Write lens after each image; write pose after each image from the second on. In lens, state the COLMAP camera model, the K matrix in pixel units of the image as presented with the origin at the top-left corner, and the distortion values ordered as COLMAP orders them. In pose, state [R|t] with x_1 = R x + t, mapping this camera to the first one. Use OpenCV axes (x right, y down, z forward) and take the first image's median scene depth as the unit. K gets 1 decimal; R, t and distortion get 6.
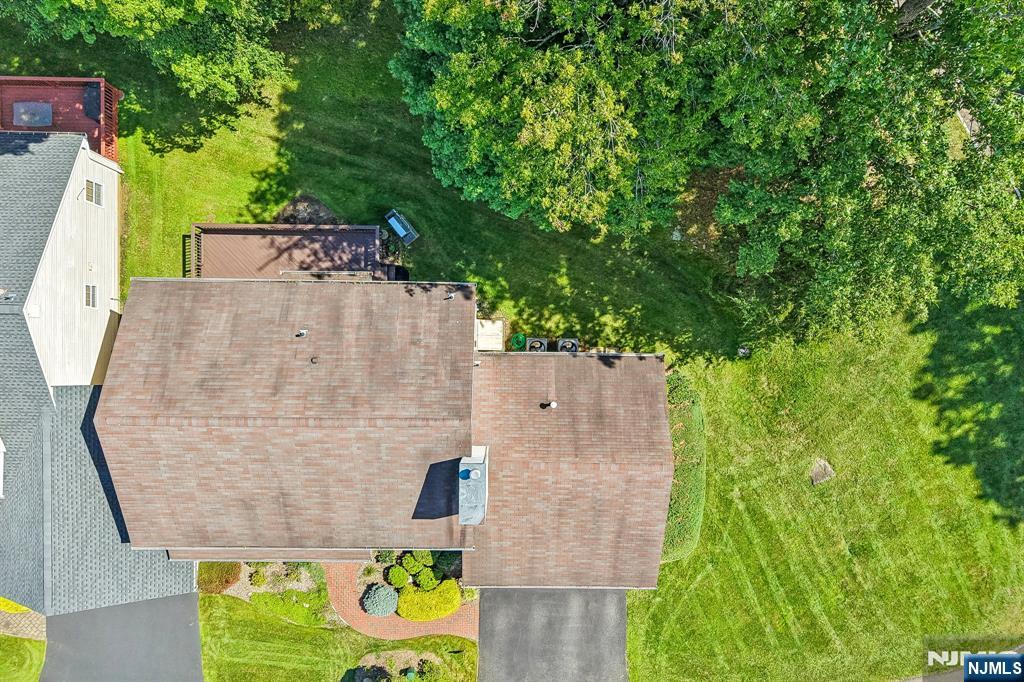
lens RADIAL K [[696.9, 0, 495.5], [0, 696.9, 382.5], [0, 0, 1]] dist [0.011501, -0.022064]
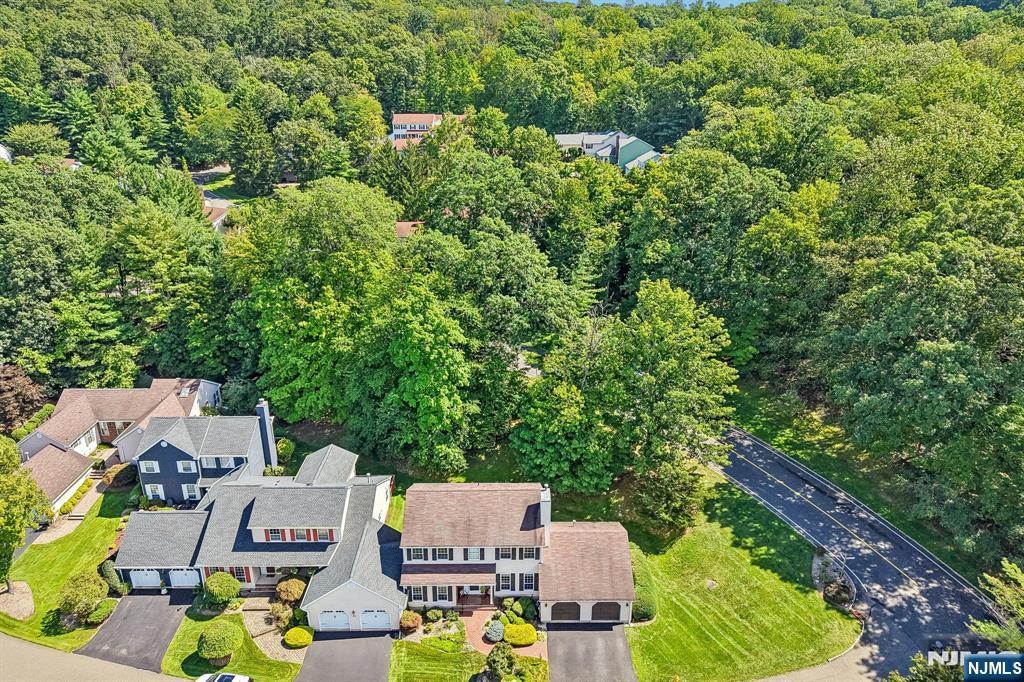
lens RADIAL K [[696.9, 0, 517.3], [0, 696.9, 357.4], [0, 0, 1]] dist [0.011501, -0.022064]
pose [[0.999772, -0.002722, 0.021171, -0.144875], [0.020762, 0.354295, -0.934903, 1.840941], [-0.004956, 0.935130, 0.354271, -0.352047]]
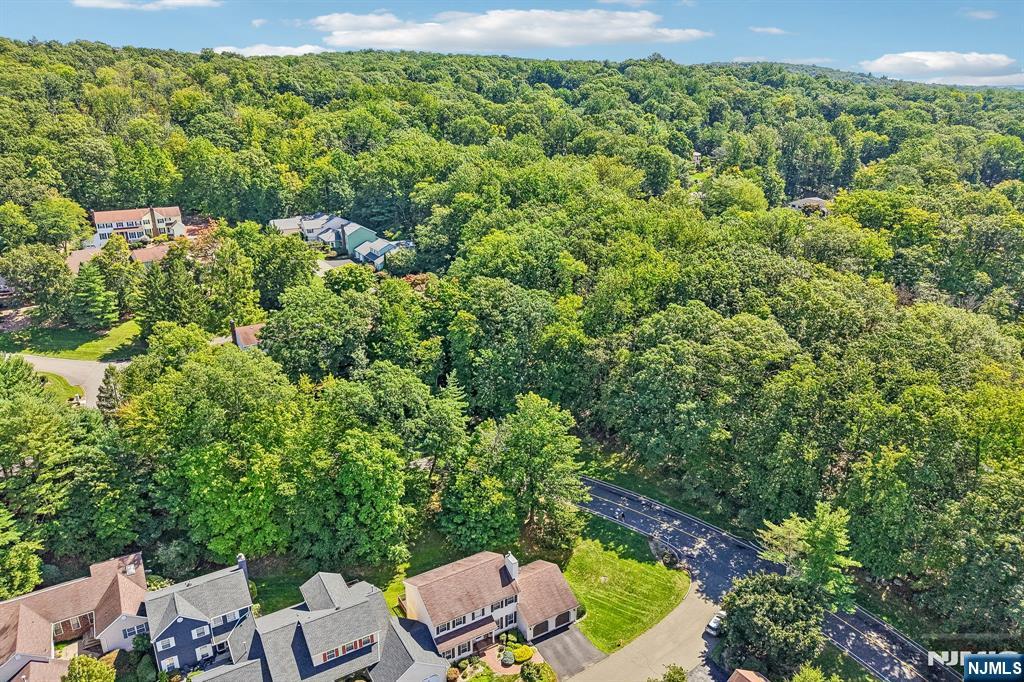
lens RADIAL K [[696.9, 0, 511.9], [0, 696.9, 346.1], [0, 0, 1]] dist [0.011501, -0.022064]
pose [[0.851602, -0.176705, 0.493507, -1.342892], [0.524160, 0.277275, -0.805217, 2.279698], [0.005449, 0.944401, 0.328750, -1.126131]]
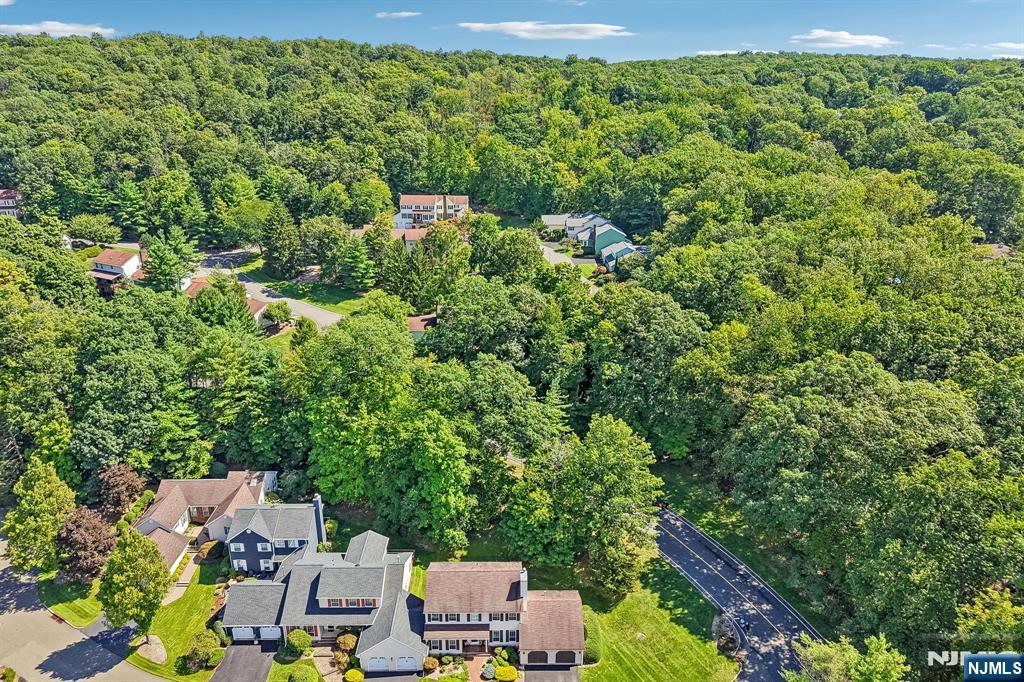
lens RADIAL K [[696.9, 0, 515.2], [0, 696.9, 348.9], [0, 0, 1]] dist [0.011501, -0.022064]
pose [[0.999649, -0.001881, 0.026436, -0.133473], [0.025593, 0.327628, -0.944460, 2.539816], [-0.006885, 0.944805, 0.327561, -1.113485]]
